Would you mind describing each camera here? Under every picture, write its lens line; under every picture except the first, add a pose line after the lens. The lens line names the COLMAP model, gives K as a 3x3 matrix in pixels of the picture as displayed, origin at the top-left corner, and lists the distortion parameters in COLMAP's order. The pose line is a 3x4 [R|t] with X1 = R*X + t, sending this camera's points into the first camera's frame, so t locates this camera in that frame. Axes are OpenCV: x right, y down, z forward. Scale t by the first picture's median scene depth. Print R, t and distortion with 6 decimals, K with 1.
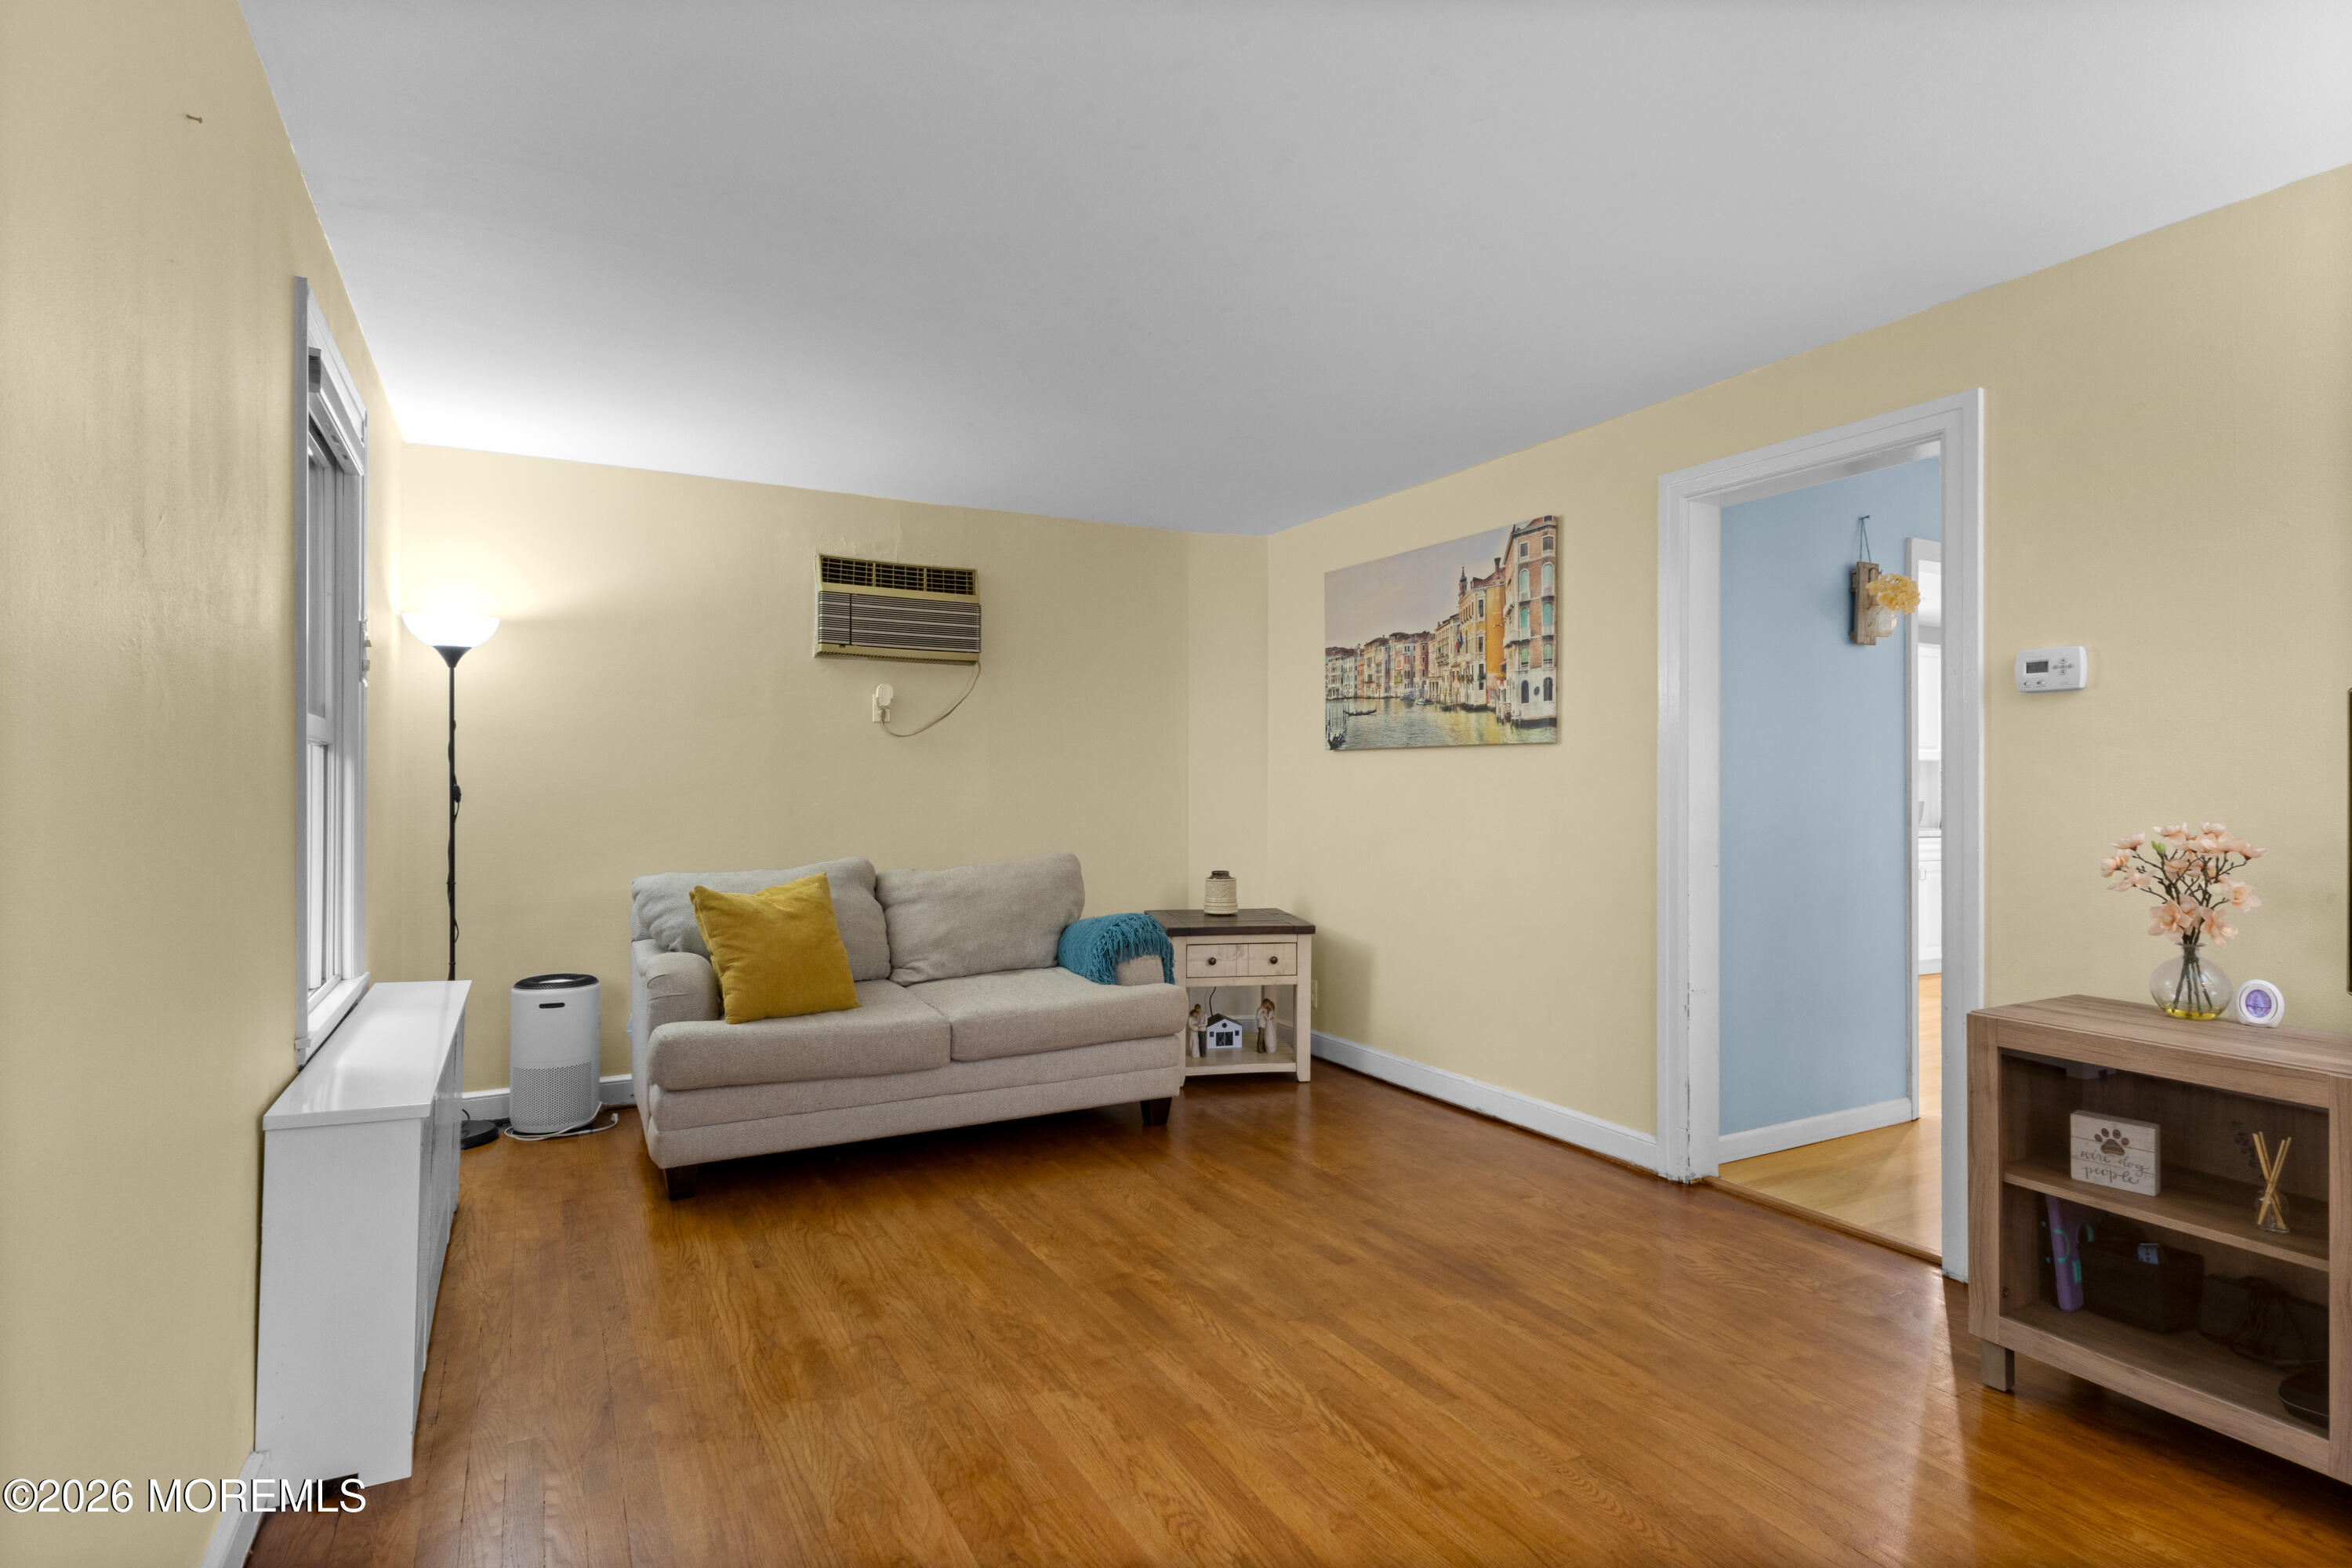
lens RADIAL K [[1215.1, 0, 1181.9], [0, 1215.1, 751.1], [0, 0, 1]] dist [-0.002126, -0.001989]
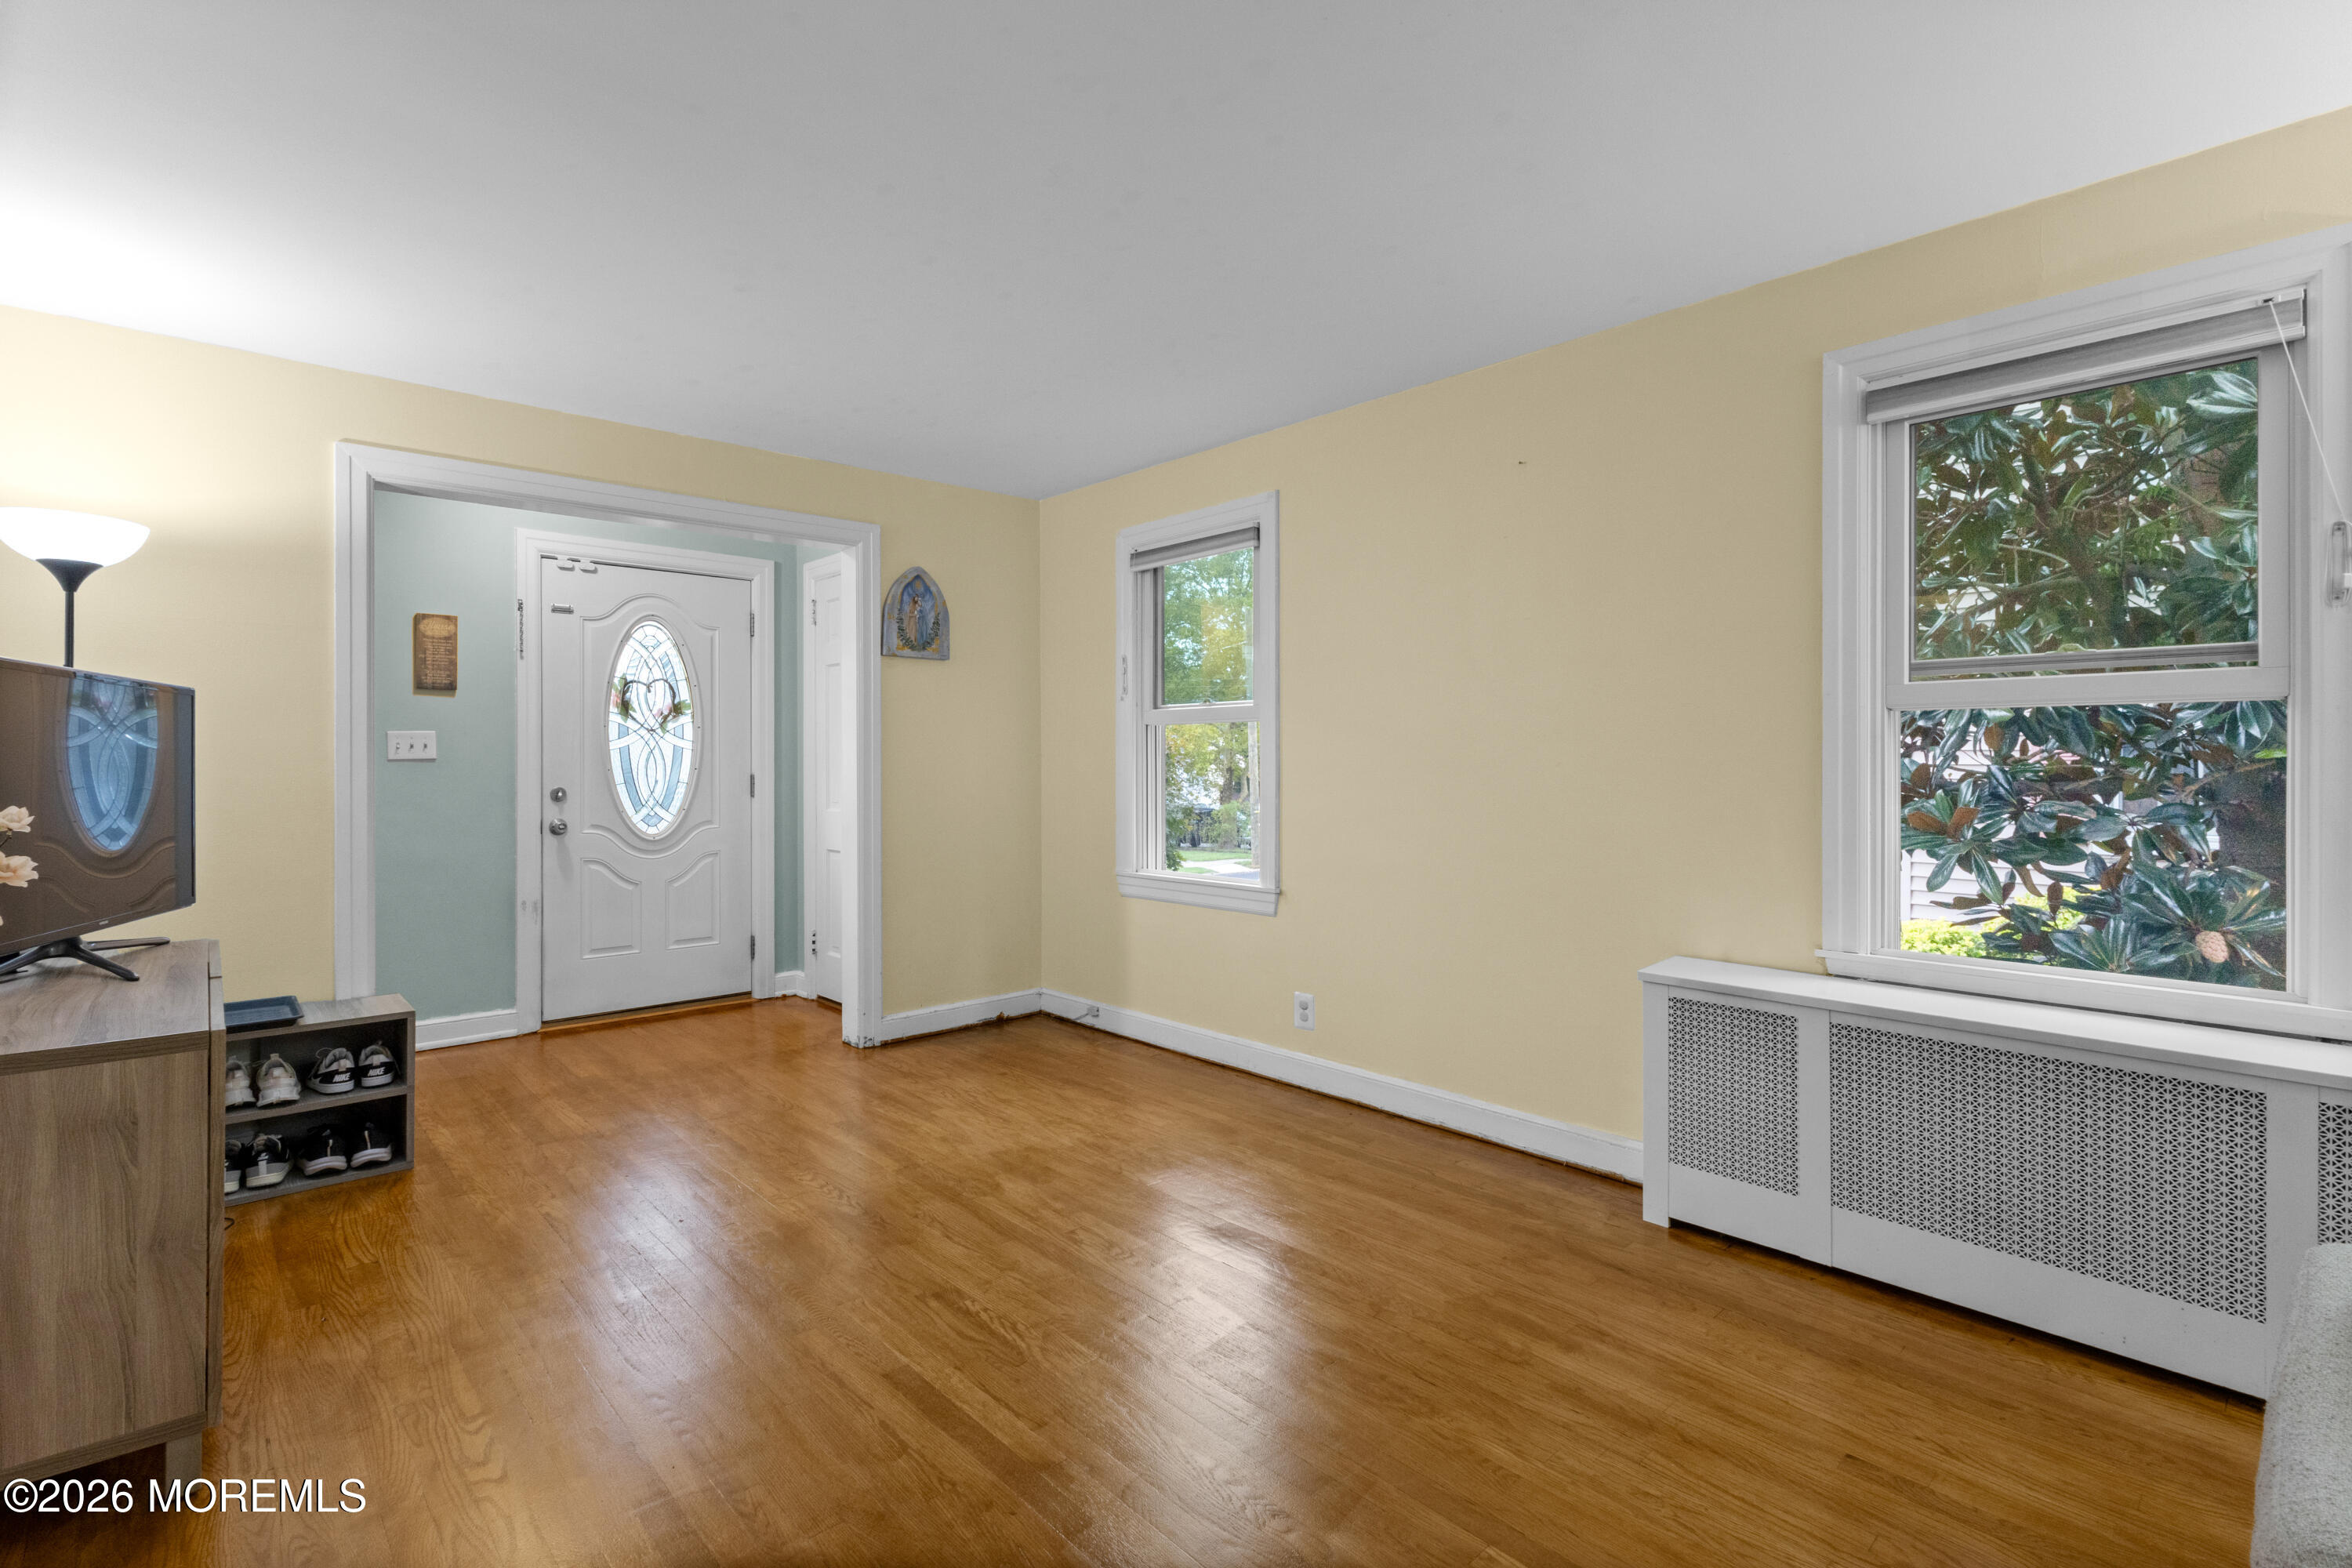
lens RADIAL K [[1096.7, 0, 1170.4], [0, 1096.7, 750.8], [0, 0, 1]] dist [0.005551, 0.000466]
pose [[-0.974566, -0.004242, -0.224061, 0.197347], [0.002372, 0.999570, -0.029239, 0.055894], [0.224088, -0.029027, -0.974136, 1.880860]]
